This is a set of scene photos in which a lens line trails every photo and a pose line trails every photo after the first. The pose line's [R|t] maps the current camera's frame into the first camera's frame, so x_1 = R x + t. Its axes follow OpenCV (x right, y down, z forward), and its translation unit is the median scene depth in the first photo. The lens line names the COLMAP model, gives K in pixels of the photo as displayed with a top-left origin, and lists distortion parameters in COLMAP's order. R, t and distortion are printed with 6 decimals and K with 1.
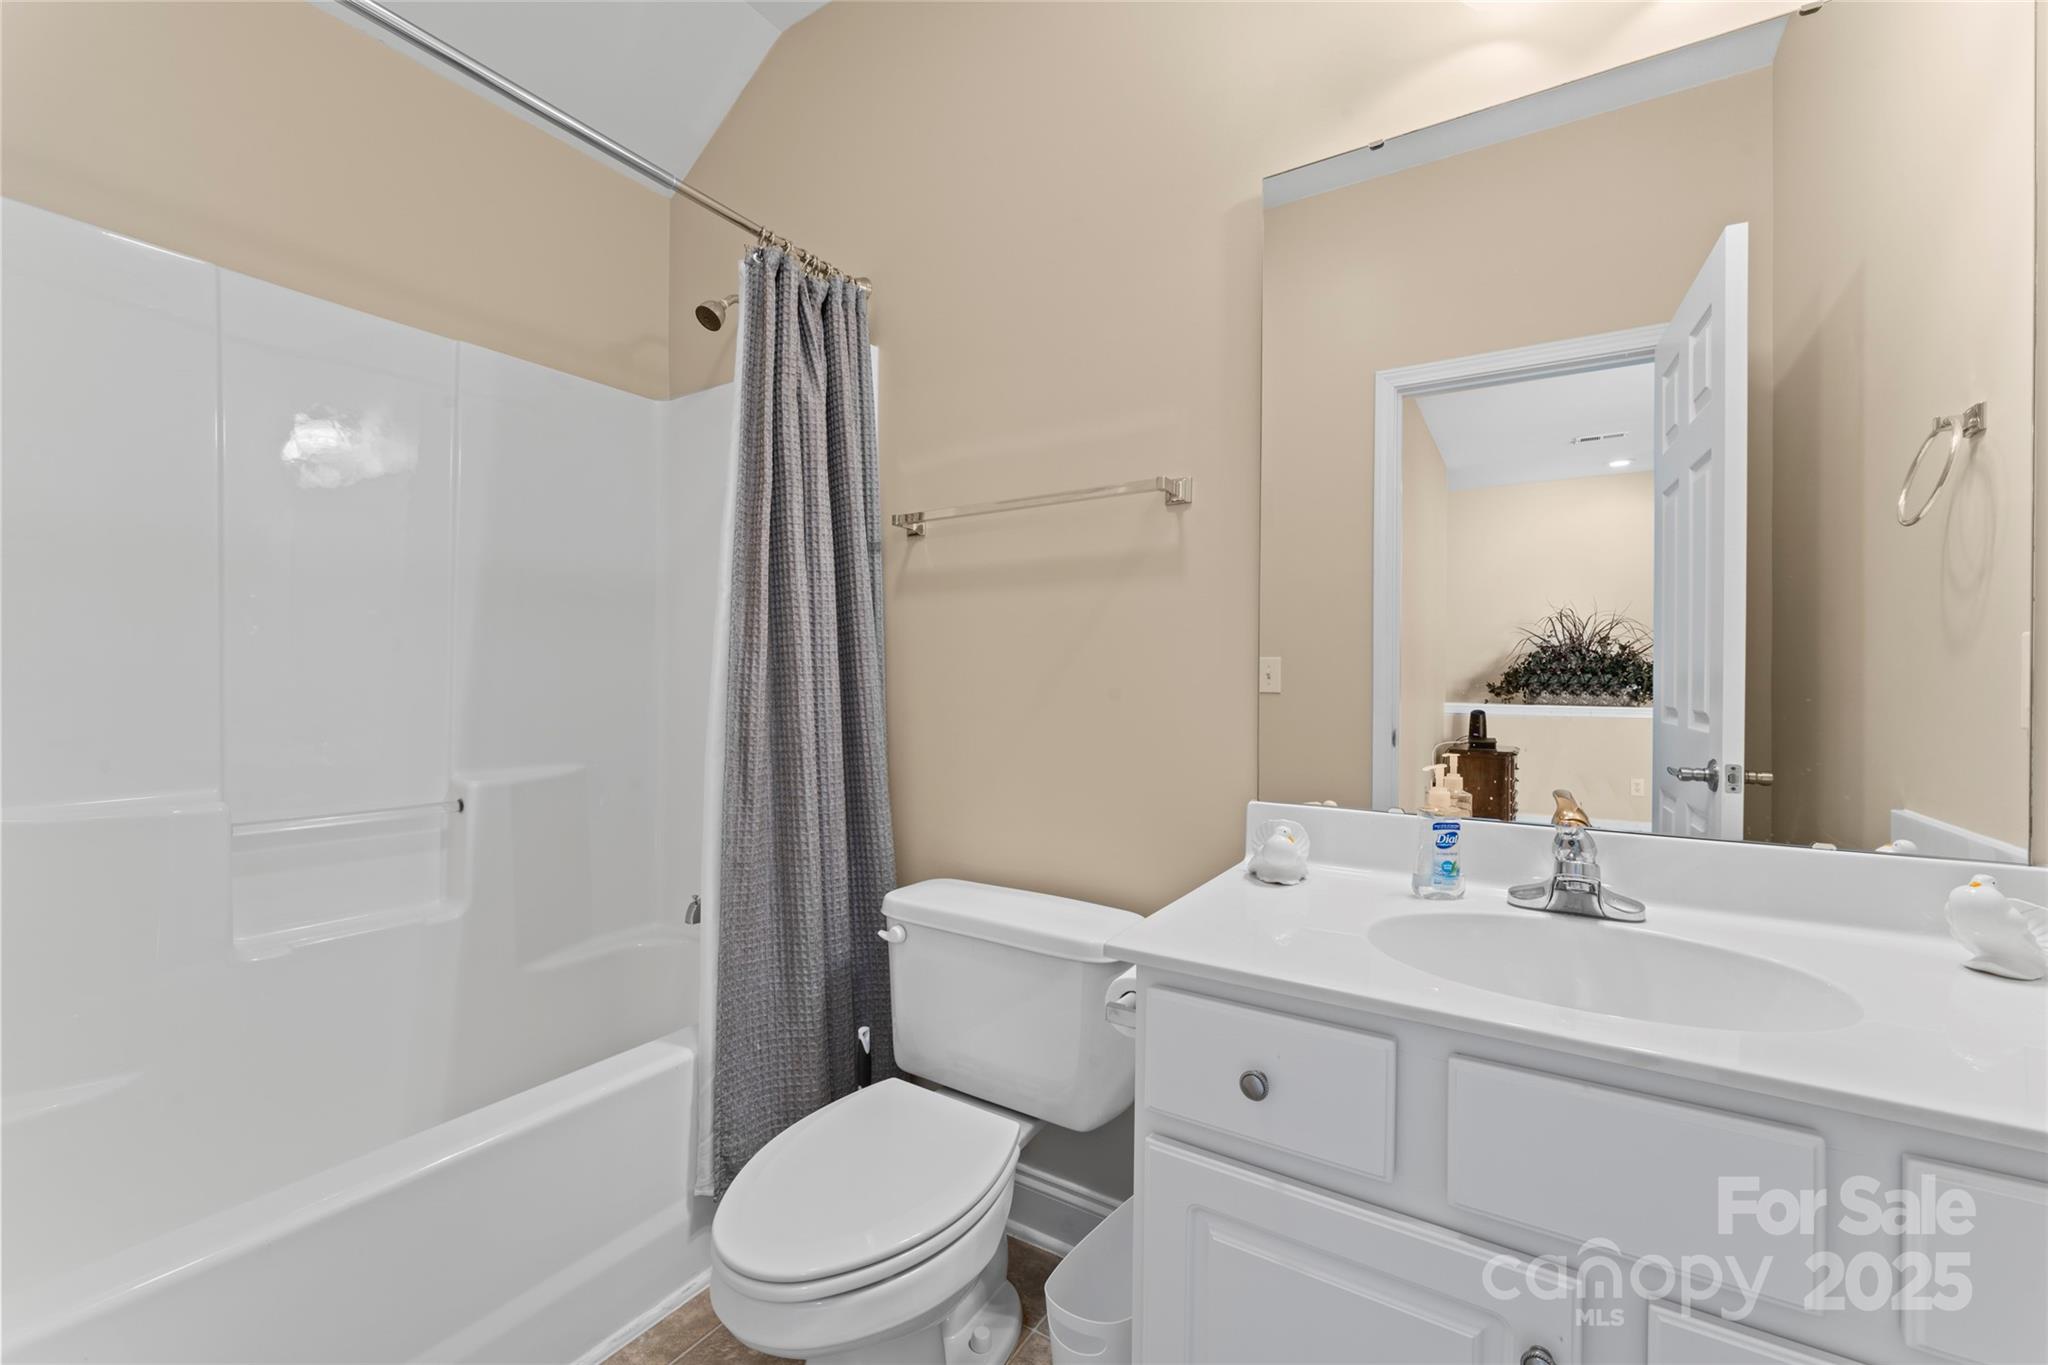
lens RADIAL K [[812.4, 0, 1026.2], [0, 812.4, 684.9], [0, 0, 1]] dist [-0.002551, 0.000840]
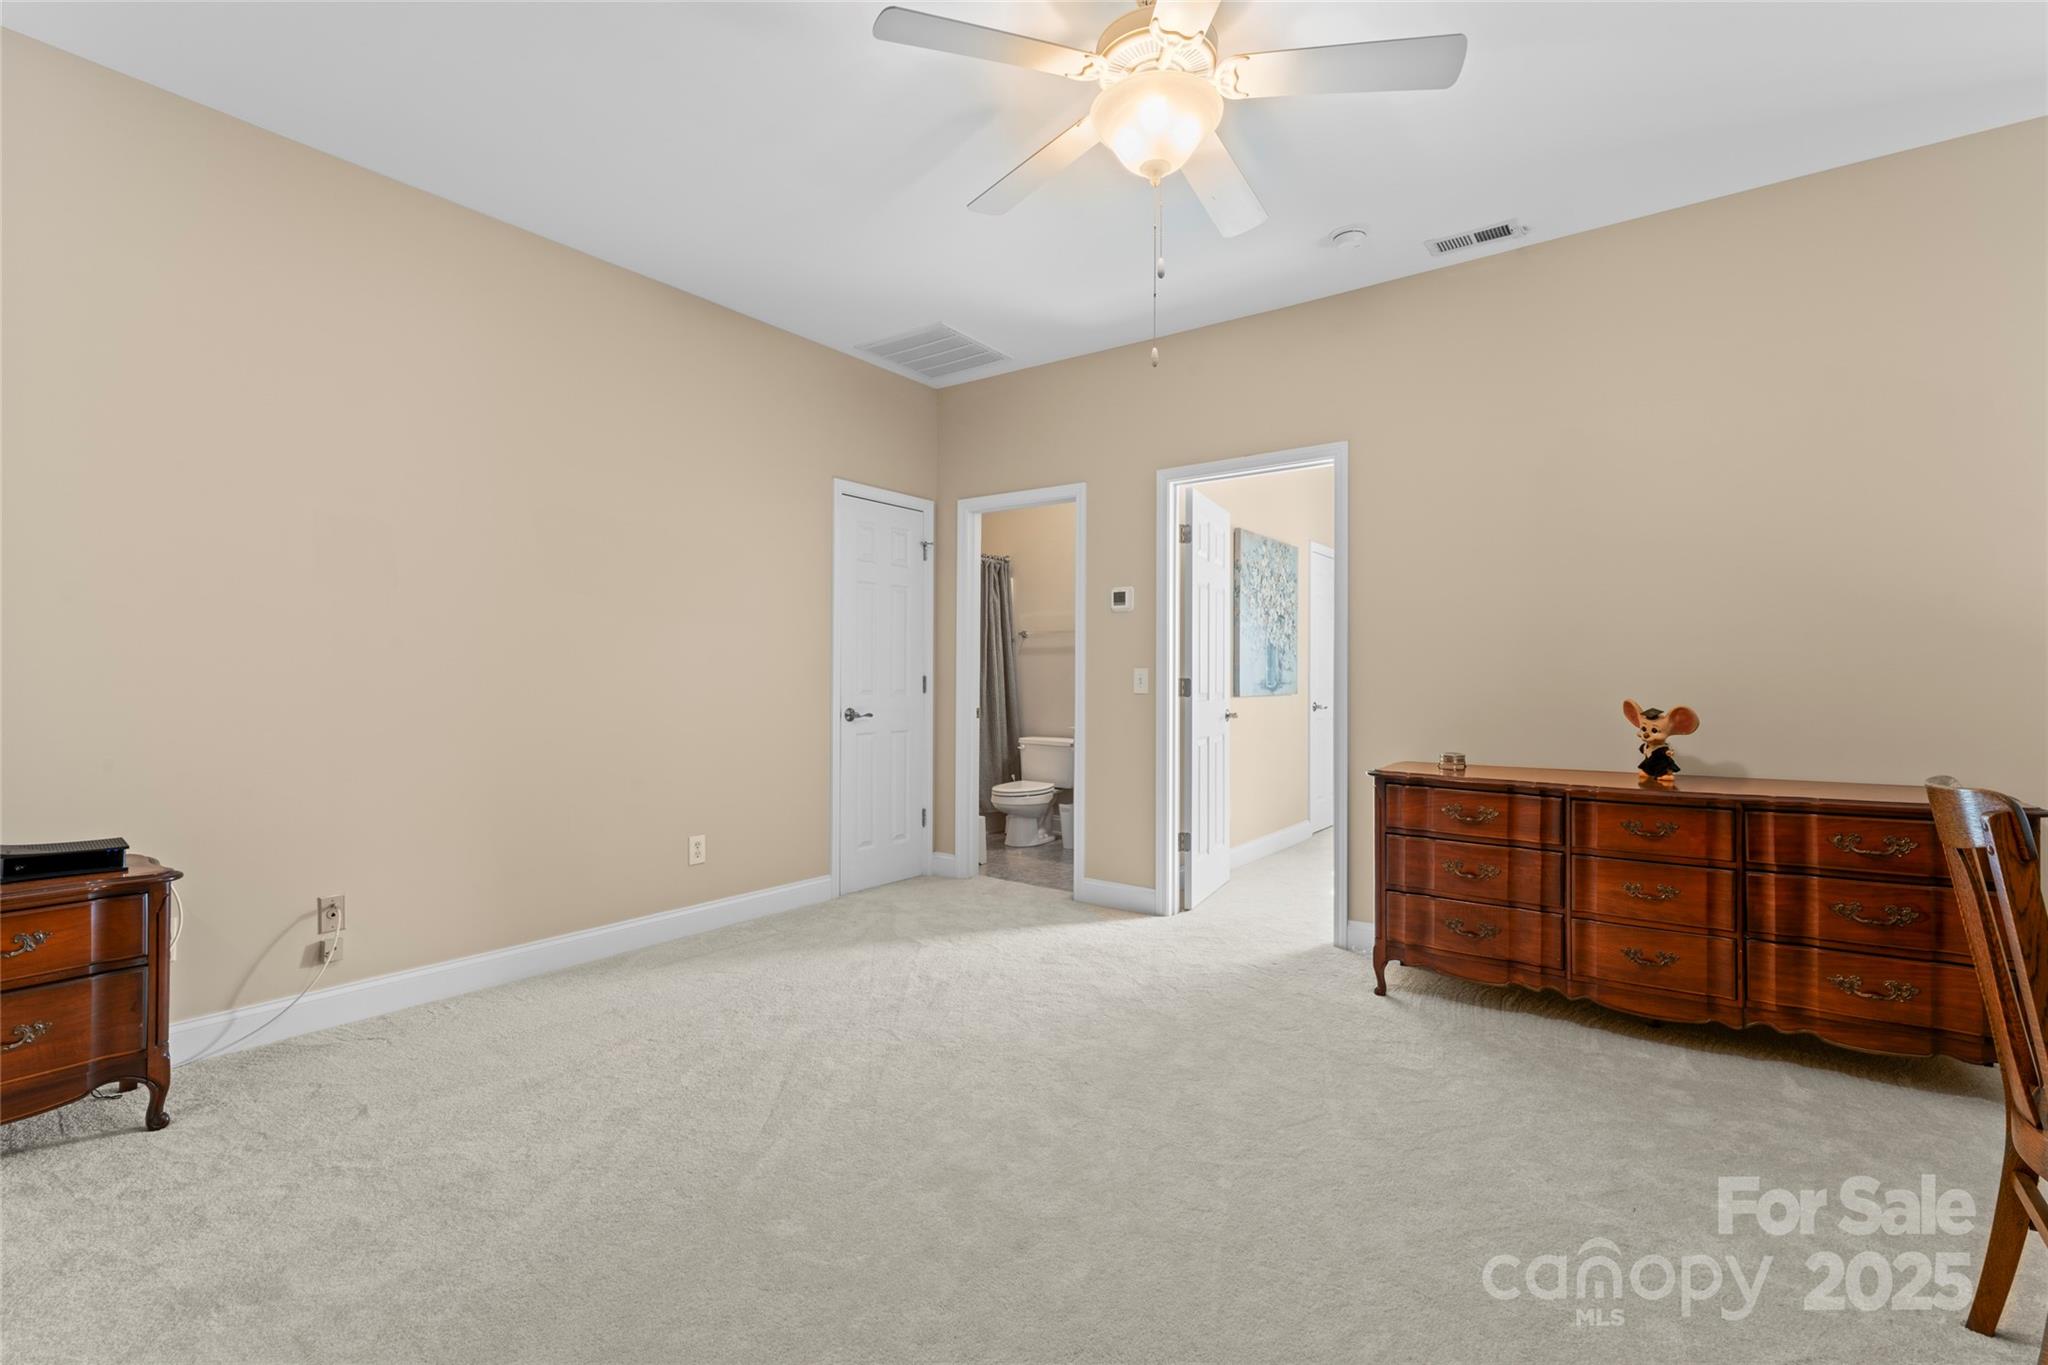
lens RADIAL K [[911.1, 0, 1030.0], [0, 911.1, 683.5], [0, 0, 1]] dist [-0.000733, 0.001007]
pose [[0.997628, -0.001950, -0.068812, 0.150033], [0.001965, 0.999998, 0.000142, 0.008136], [0.068812, -0.000277, 0.997630, -2.885479]]
